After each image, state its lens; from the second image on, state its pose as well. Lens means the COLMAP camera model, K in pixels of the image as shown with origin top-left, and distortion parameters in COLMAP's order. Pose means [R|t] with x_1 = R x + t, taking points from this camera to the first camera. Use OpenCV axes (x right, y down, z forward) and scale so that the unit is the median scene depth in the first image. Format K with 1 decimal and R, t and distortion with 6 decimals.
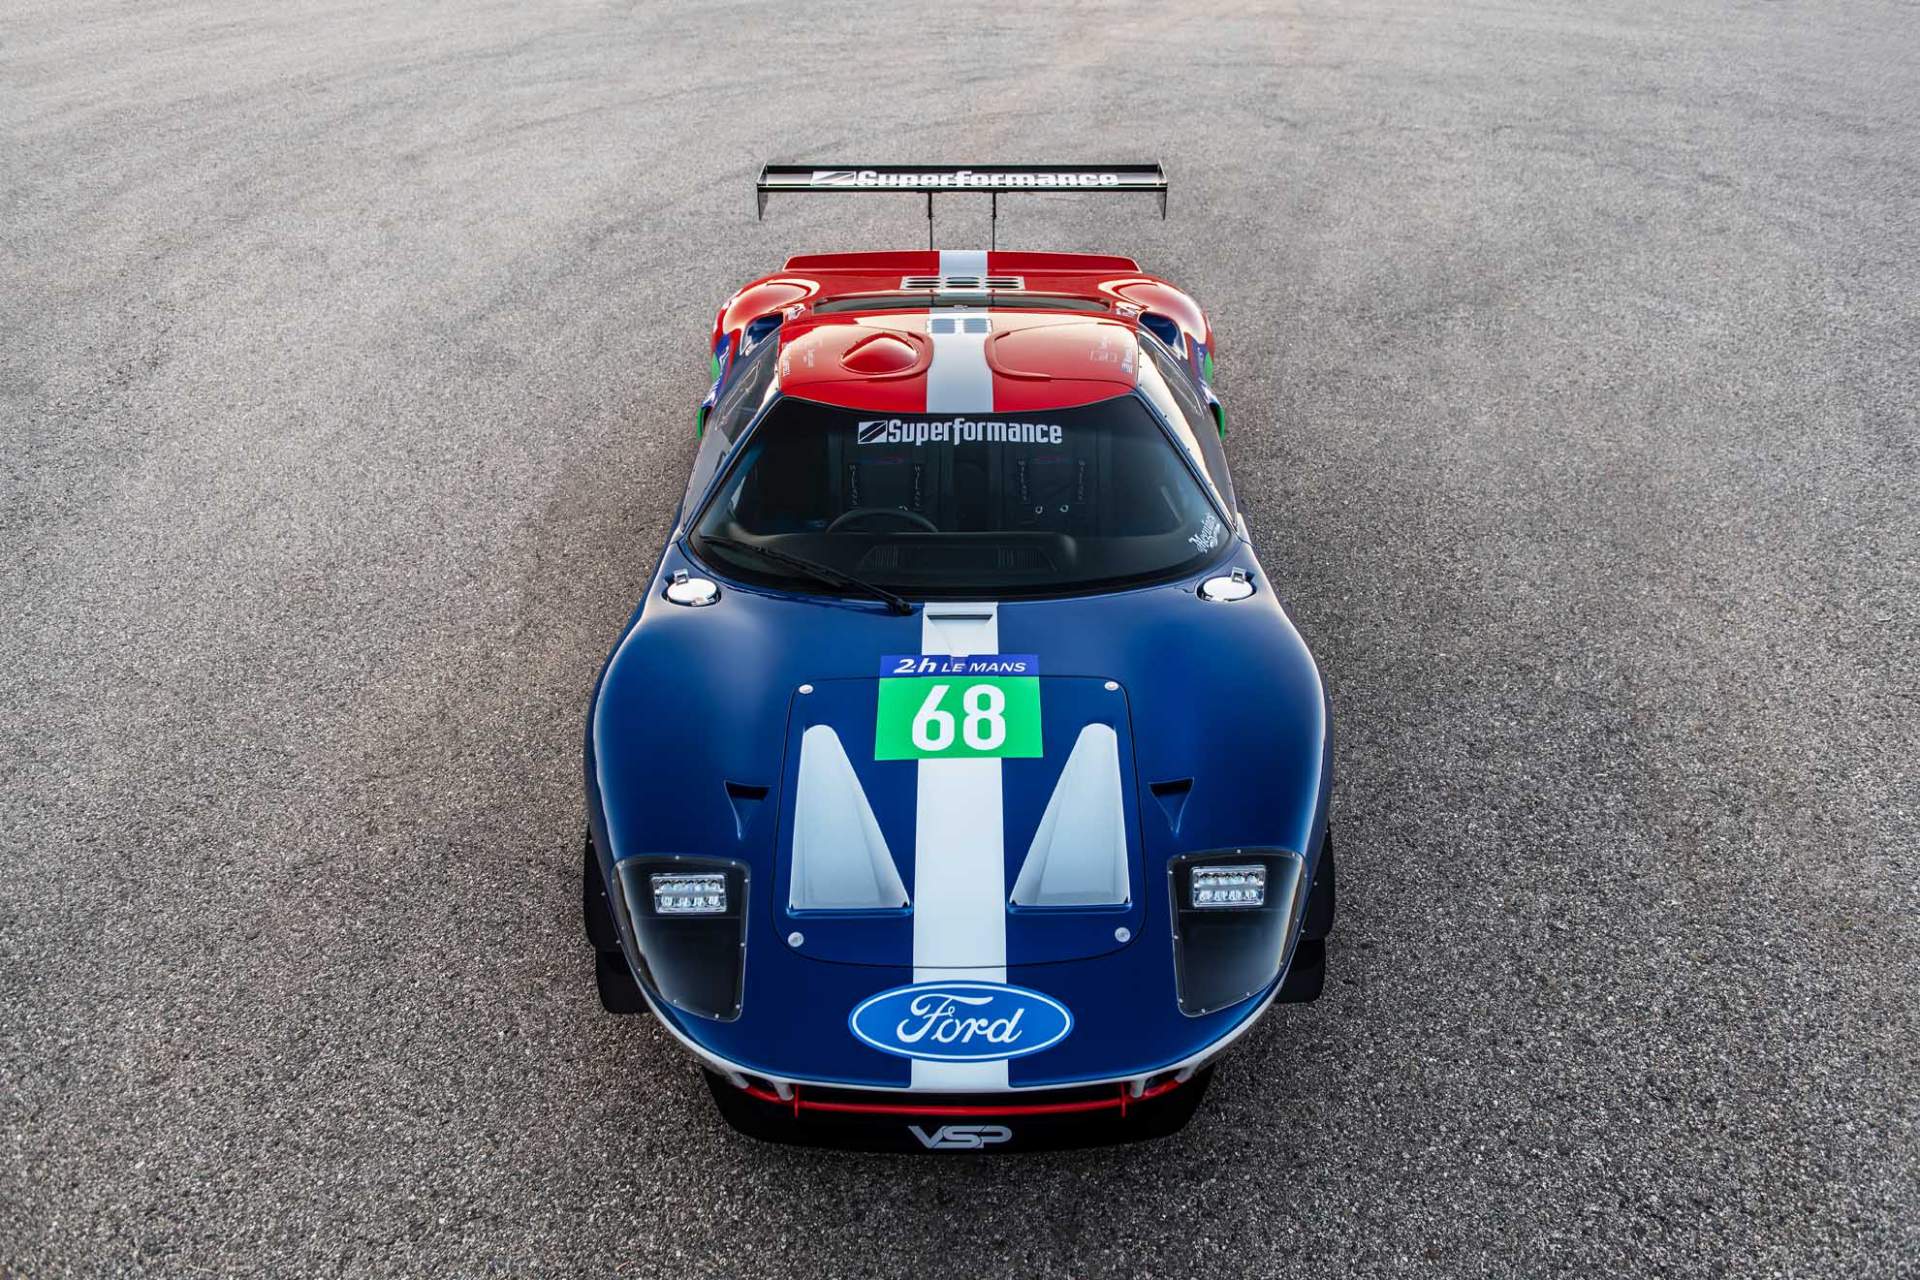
lens RADIAL K [[1613.8, 0, 960.0], [0, 1613.8, 640.0], [0, 0, 1]] dist [-0.009188, -0.002216]
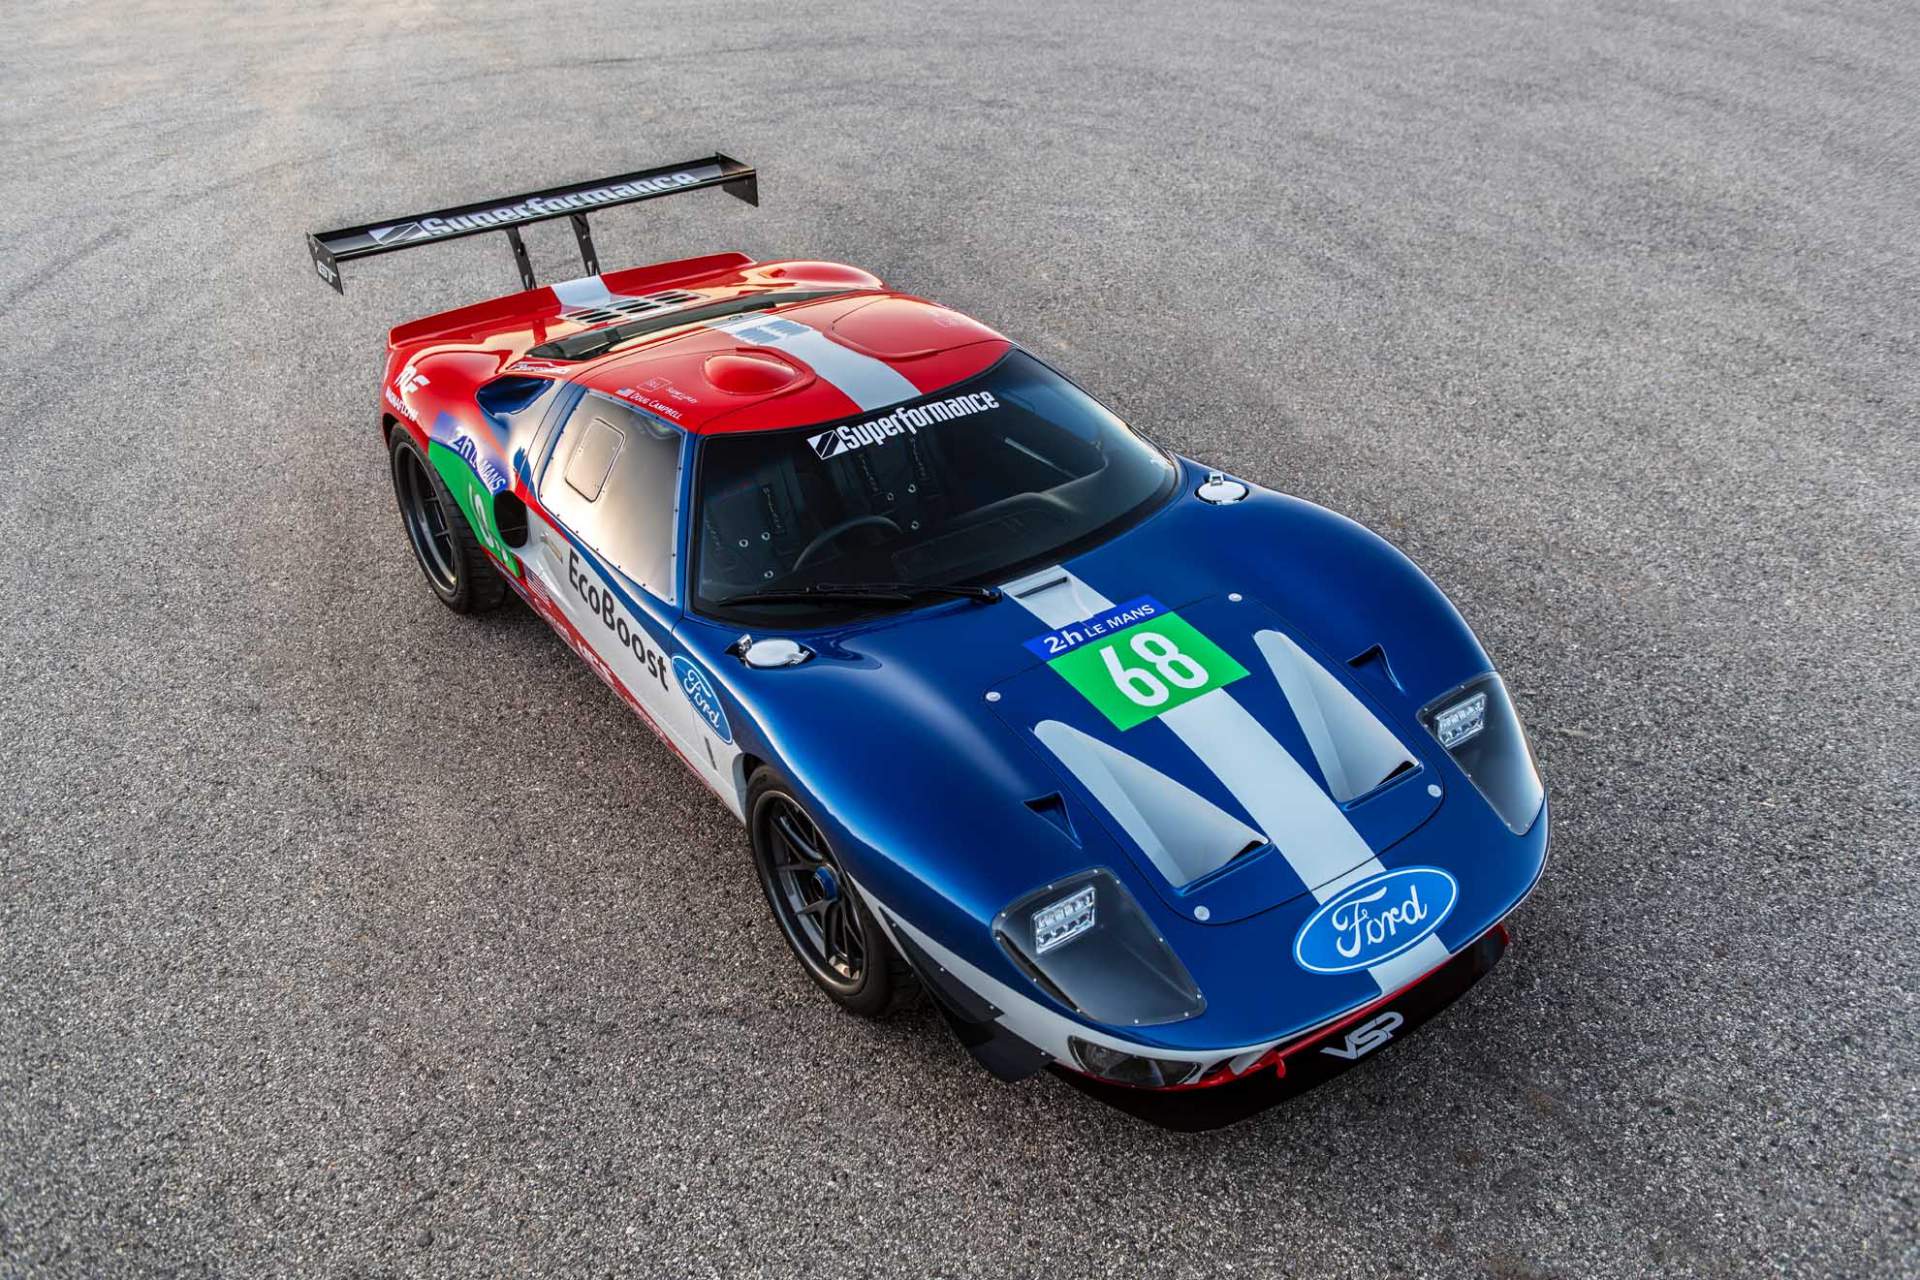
lens RADIAL K [[1668.3, 0, 961.7], [0, 1668.3, 613.4], [0, 0, 1]] dist [-0.000255, 0.005255]
pose [[0.831640, -0.301560, 0.466301, -0.553255], [0.314961, 0.947724, 0.051172, -0.071612], [-0.457356, 0.104310, 0.883145, 0.139556]]
